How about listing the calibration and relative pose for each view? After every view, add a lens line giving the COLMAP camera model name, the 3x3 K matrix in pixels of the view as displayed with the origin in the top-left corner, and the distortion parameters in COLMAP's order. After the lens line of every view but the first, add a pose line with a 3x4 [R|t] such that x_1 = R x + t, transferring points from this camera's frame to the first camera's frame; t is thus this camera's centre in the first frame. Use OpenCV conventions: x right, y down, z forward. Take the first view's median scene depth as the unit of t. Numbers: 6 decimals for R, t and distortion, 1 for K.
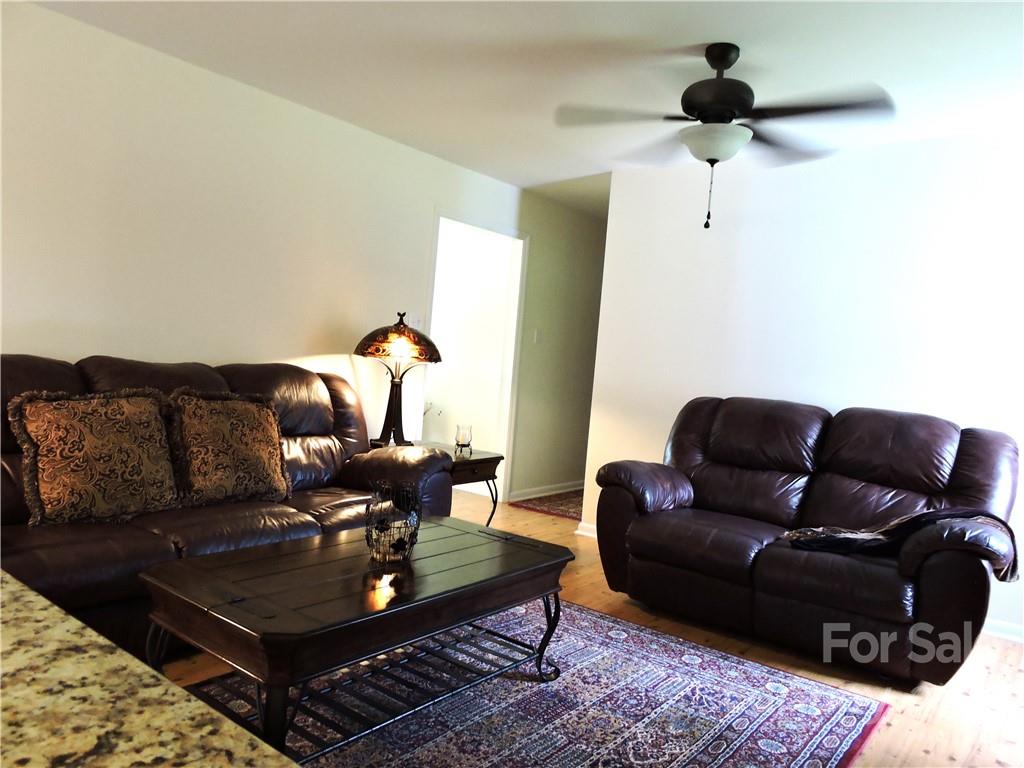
lens RADIAL K [[729.5, 0, 512.0], [0, 729.5, 384.0], [0, 0, 1]] dist [-0.003214, 0.001697]
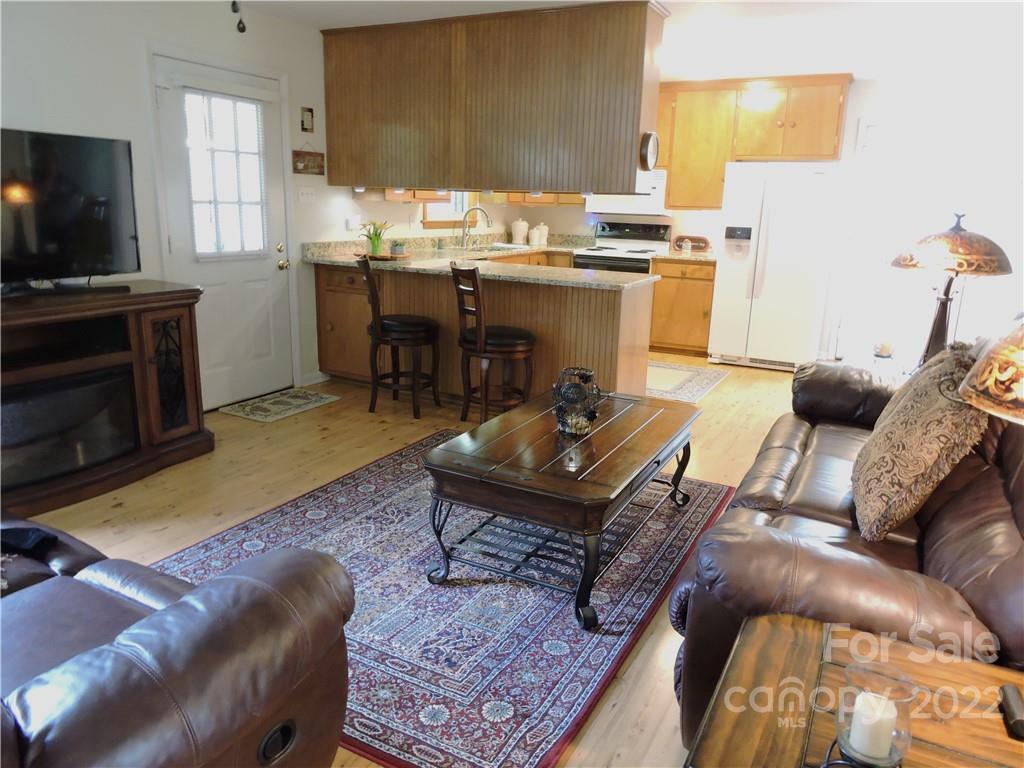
lens RADIAL K [[729.5, 0, 512.0], [0, 729.5, 384.0], [0, 0, 1]] dist [-0.003214, 0.001697]
pose [[-0.977411, -0.060729, -0.202436, 0.169228], [-0.113730, 0.958455, 0.261590, -0.130132], [0.178140, 0.278704, -0.943711, 1.918325]]
